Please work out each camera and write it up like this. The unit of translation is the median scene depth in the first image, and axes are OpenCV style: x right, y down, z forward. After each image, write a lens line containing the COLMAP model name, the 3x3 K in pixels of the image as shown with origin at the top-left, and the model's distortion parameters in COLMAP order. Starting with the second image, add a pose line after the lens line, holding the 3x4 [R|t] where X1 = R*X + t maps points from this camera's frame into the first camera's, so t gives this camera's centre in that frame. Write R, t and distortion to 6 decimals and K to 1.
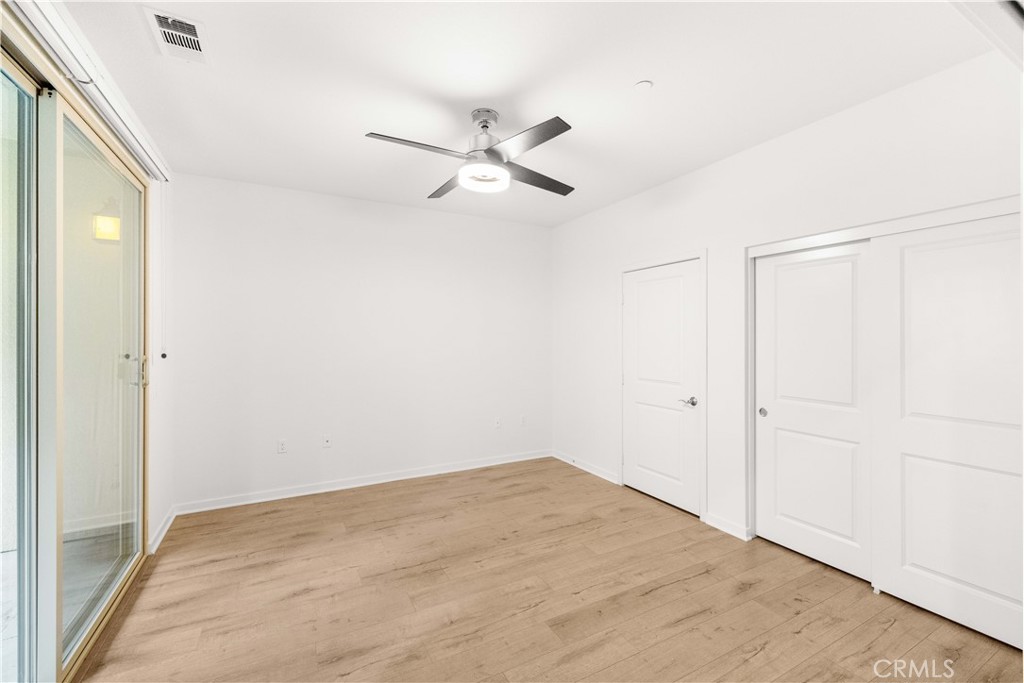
lens RADIAL K [[430.8, 0, 514.8], [0, 430.8, 337.0], [0, 0, 1]] dist [0.002573, 0.000431]
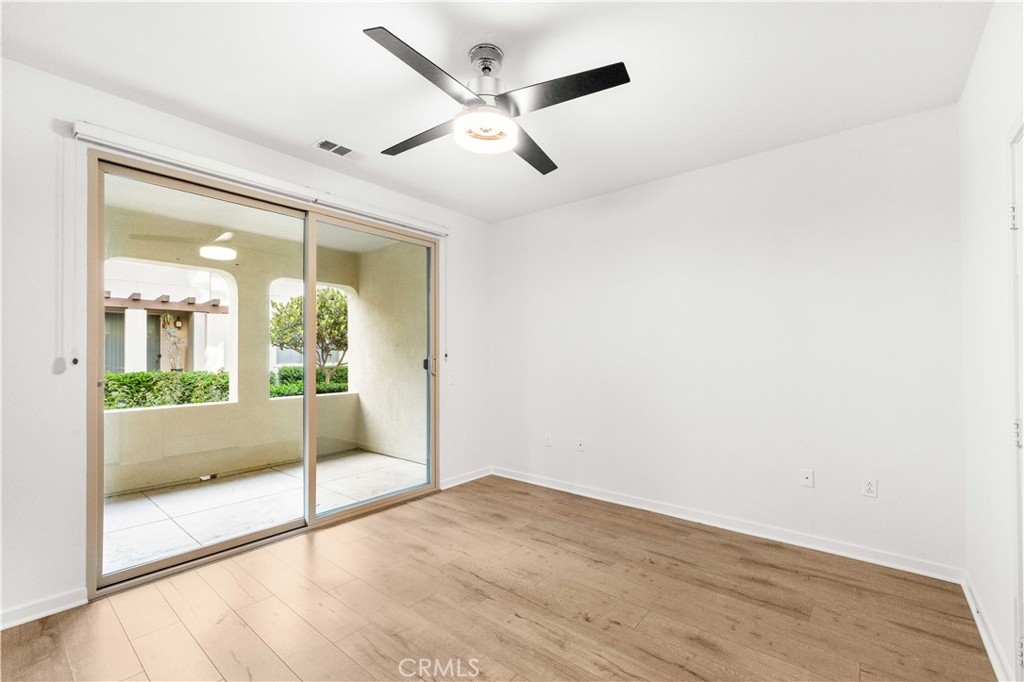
lens RADIAL K [[434.6, 0, 517.9], [0, 434.6, 352.2], [0, 0, 1]] dist [0.001792, 0.000521]
pose [[0.376391, -0.005630, -0.926444, 0.596391], [0.005430, 0.999978, -0.003871, 0.038214], [0.926445, -0.003573, 0.376413, 0.640049]]
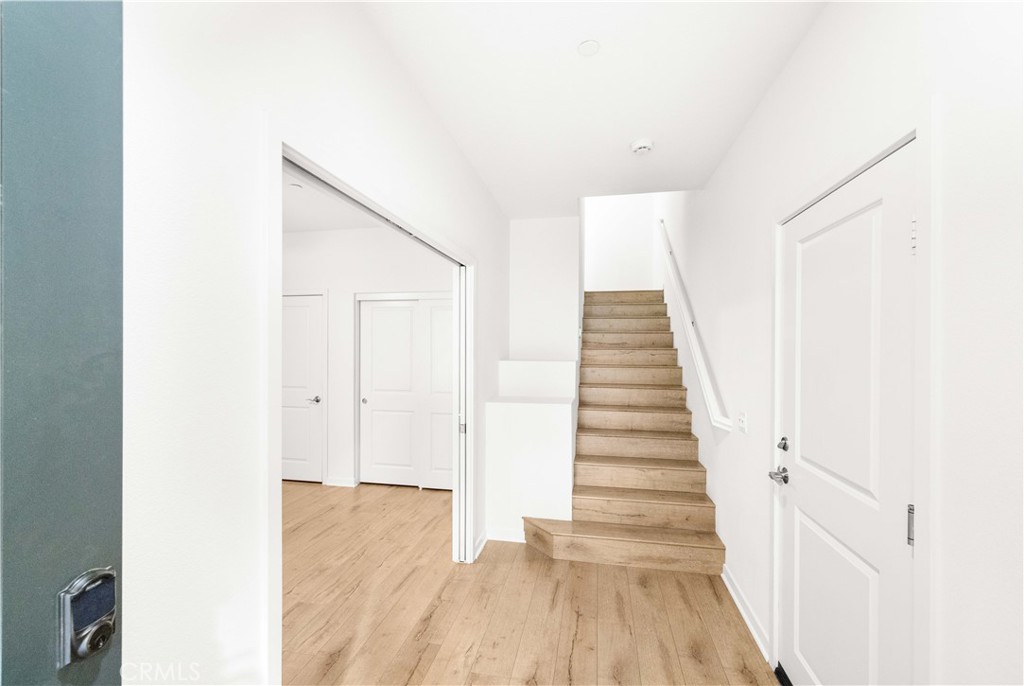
lens RADIAL K [[440.2, 0, 511.8], [0, 440.2, 341.0], [0, 0, 1]] dist [0.001182, 0.000170]
pose [[0.646124, 0.003930, 0.763222, -0.289229], [-0.000582, 0.999989, -0.004656, -0.033554], [-0.763232, 0.002564, 0.646119, -0.424098]]
